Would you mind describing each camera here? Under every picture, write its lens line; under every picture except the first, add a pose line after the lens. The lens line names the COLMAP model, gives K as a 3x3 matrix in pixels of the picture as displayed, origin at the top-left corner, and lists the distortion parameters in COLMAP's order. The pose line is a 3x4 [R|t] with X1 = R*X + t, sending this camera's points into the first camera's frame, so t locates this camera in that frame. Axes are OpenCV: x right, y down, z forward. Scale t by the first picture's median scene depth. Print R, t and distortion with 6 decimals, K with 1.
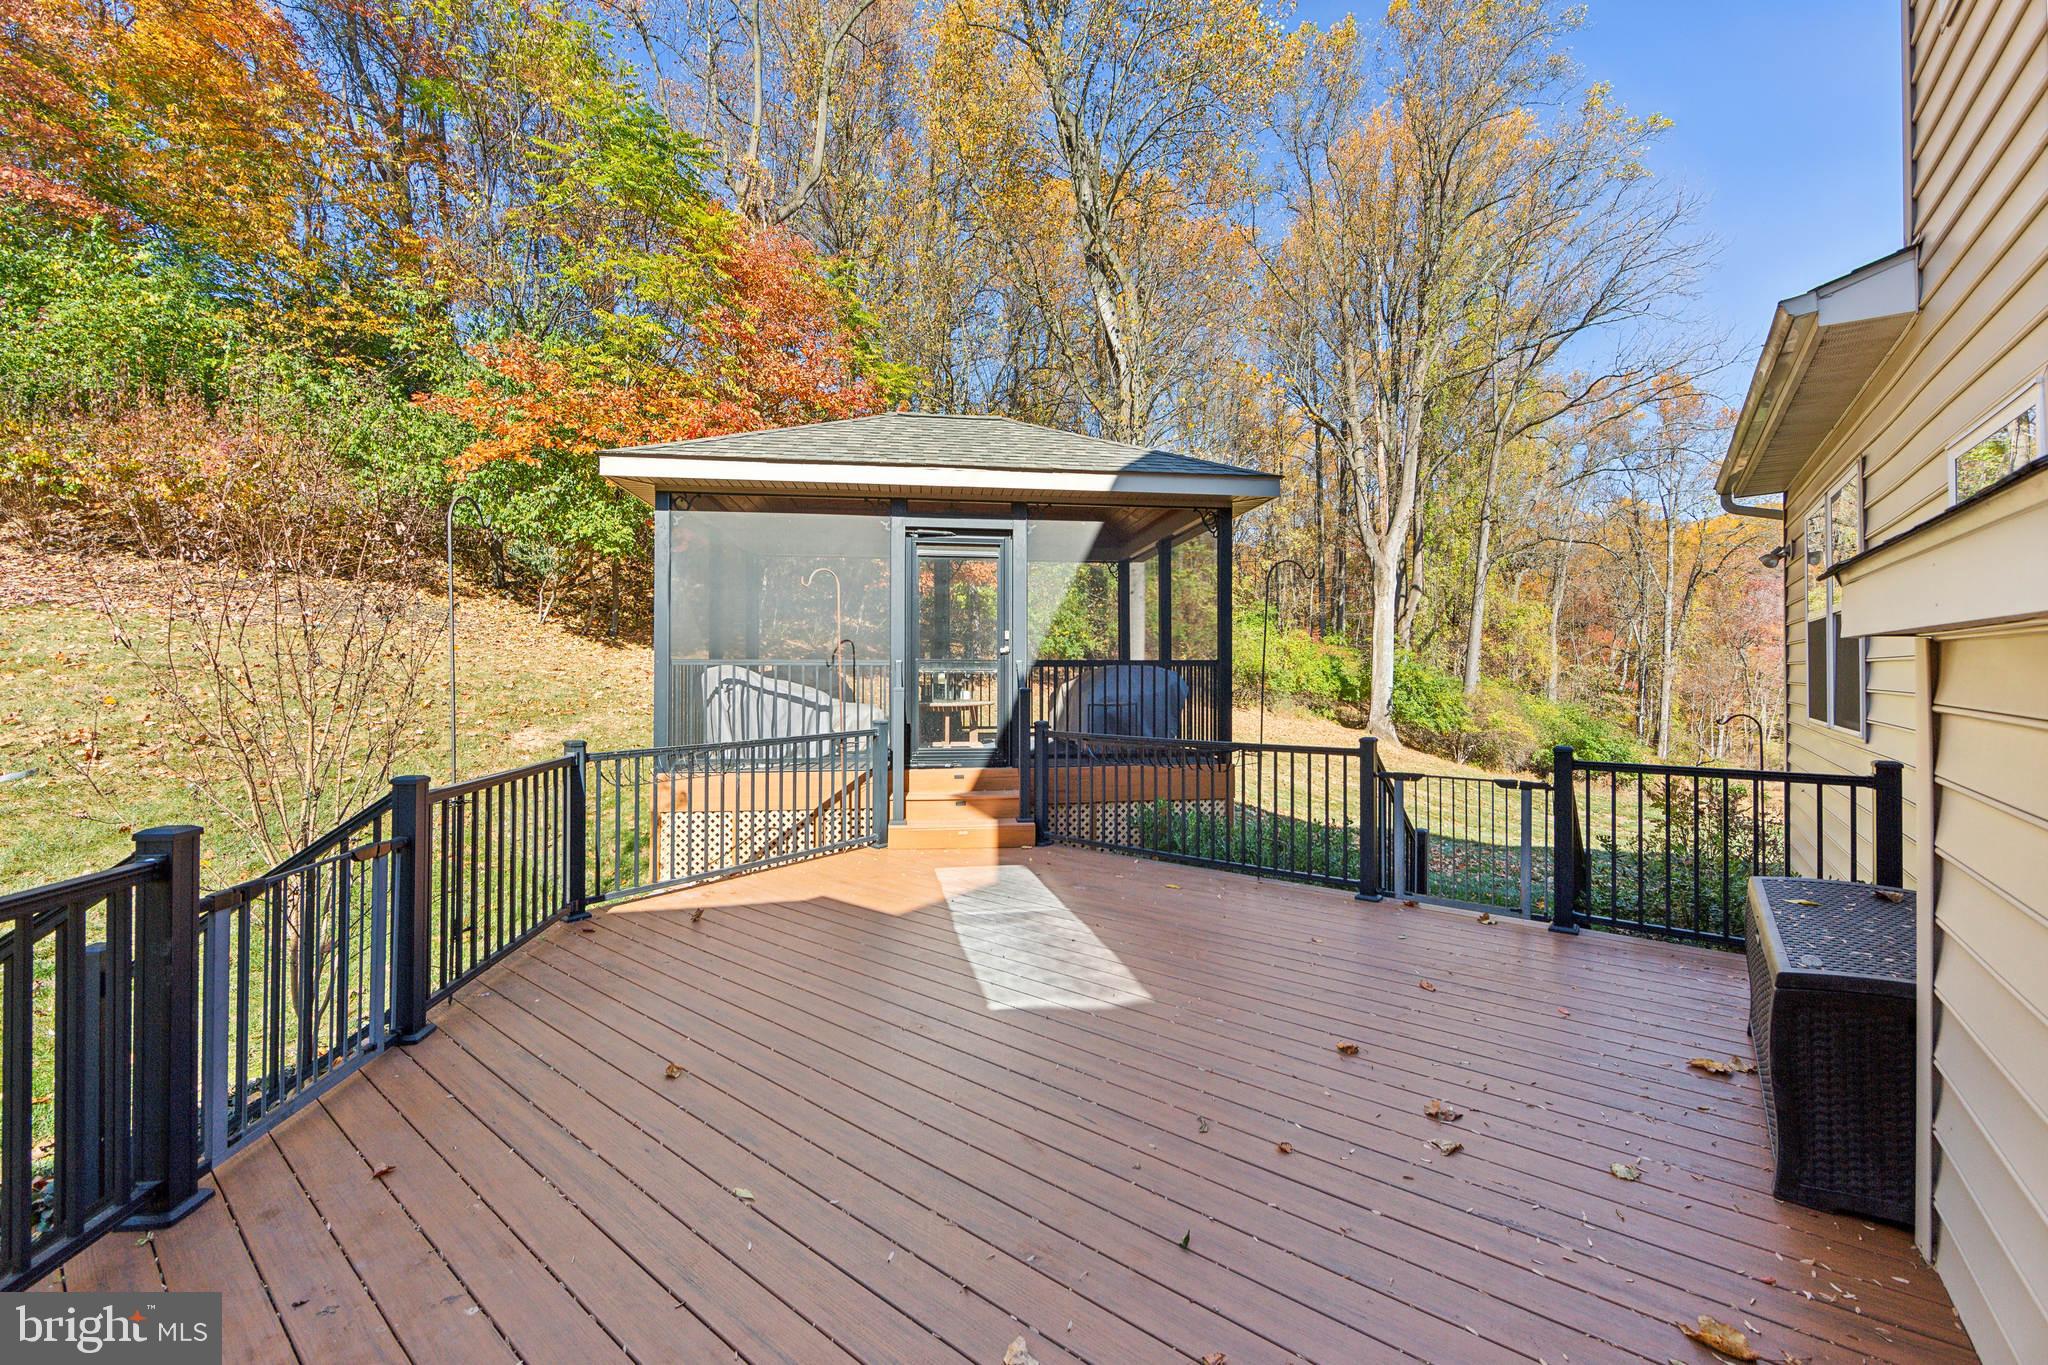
lens RADIAL K [[816.9, 0, 1024.0], [0, 816.9, 682.5], [0, 0, 1]] dist [-0.000495, -0.000037]
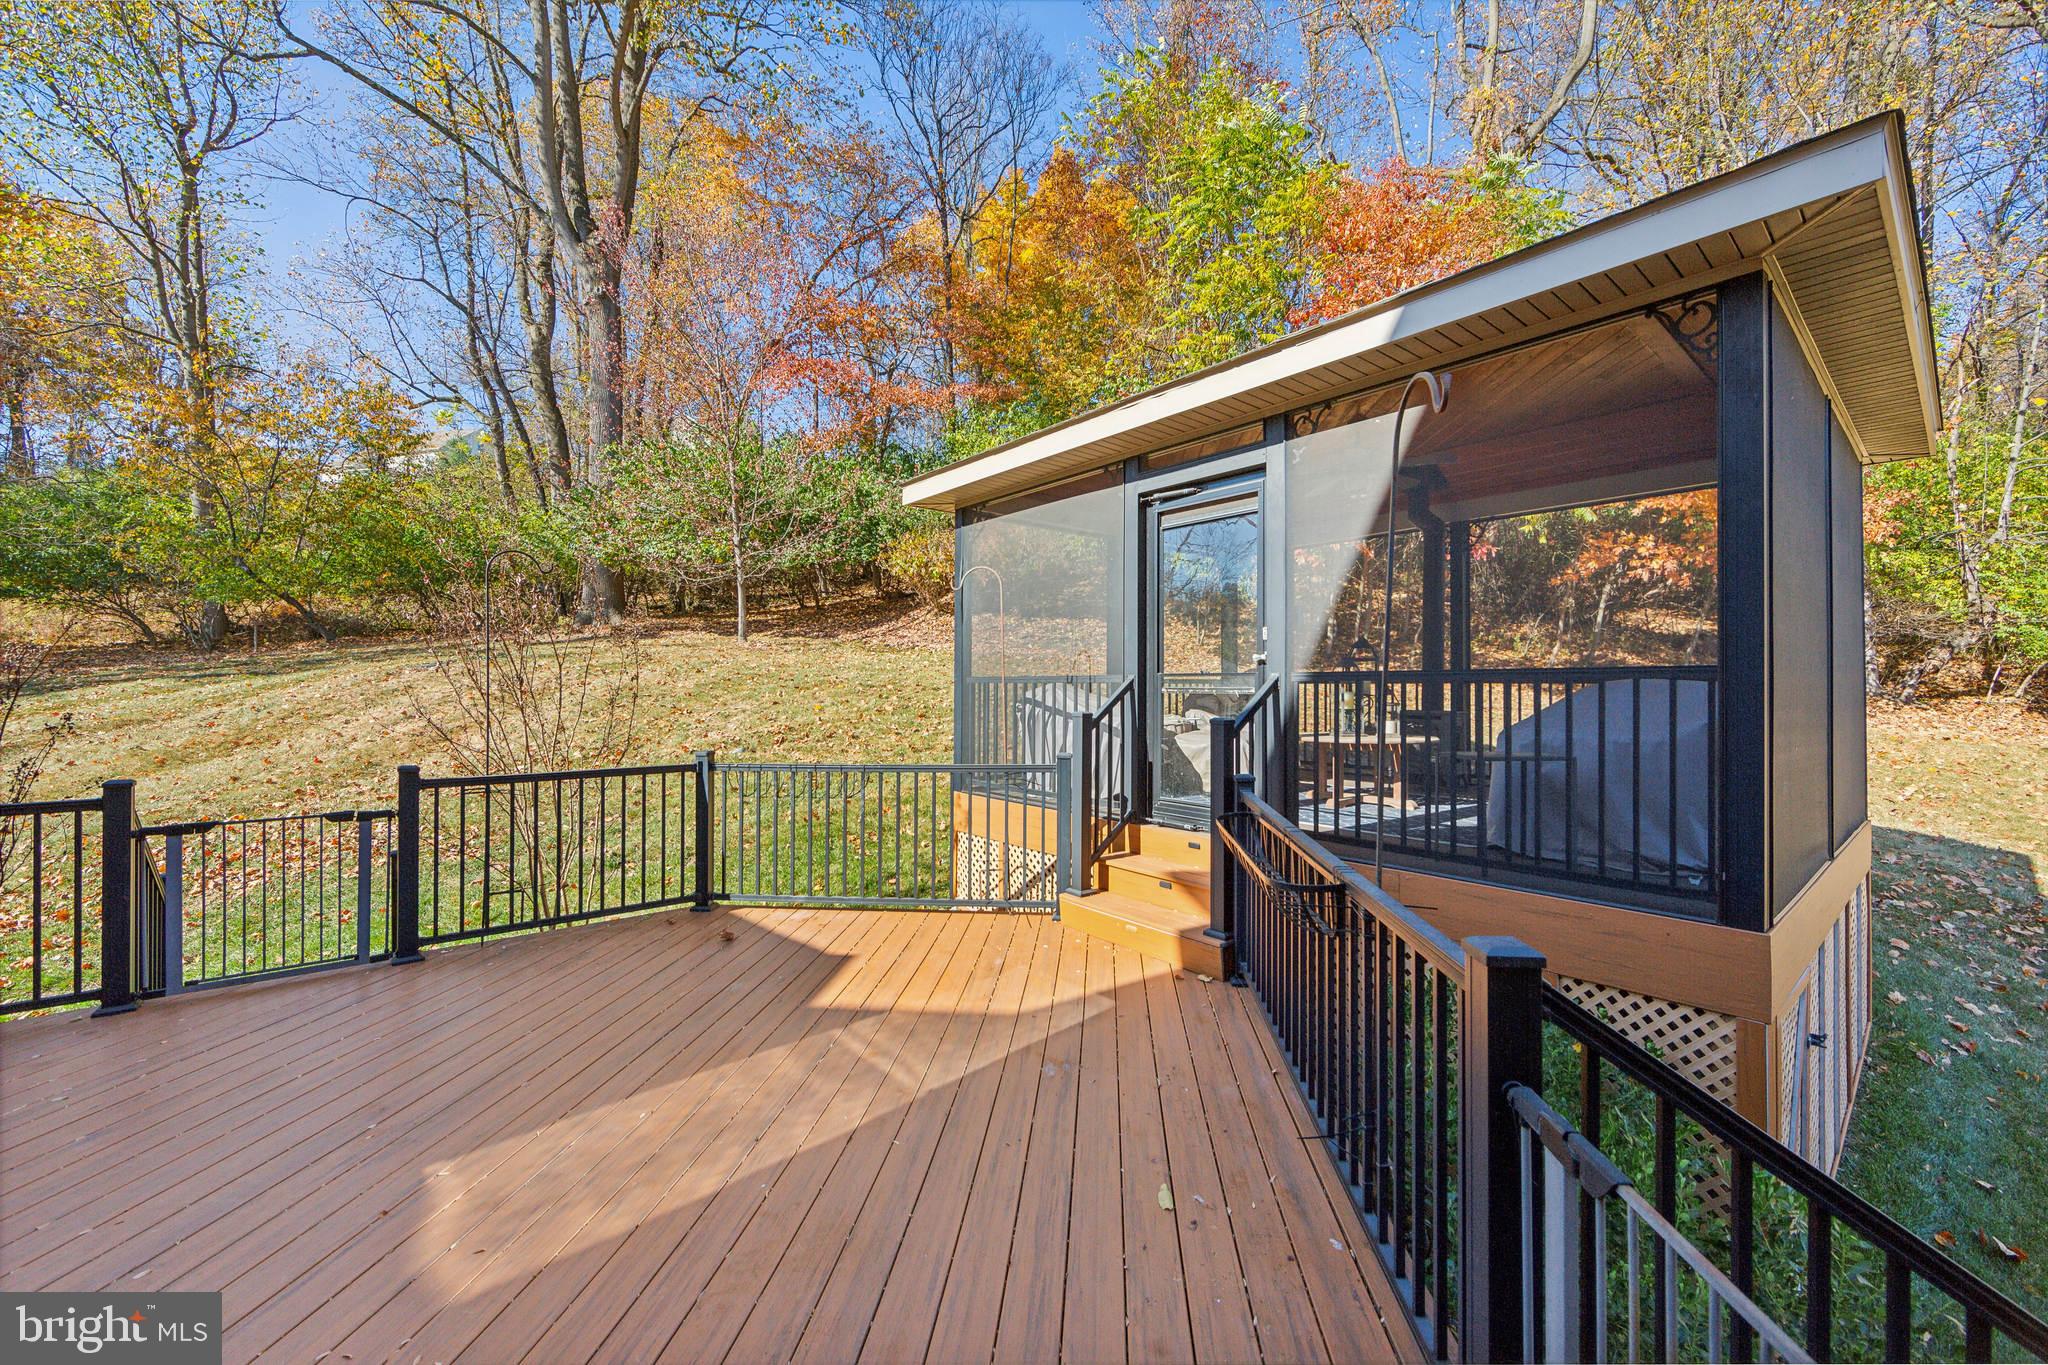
lens RADIAL K [[800.7, 0, 1024.0], [0, 800.7, 682.5], [0, 0, 1]] dist [-0.003628, -0.000194]
pose [[0.530326, -0.001309, -0.847793, 0.442368], [-0.016067, 0.999804, -0.011595, -0.011236], [0.847641, 0.019771, 0.530201, 0.571165]]
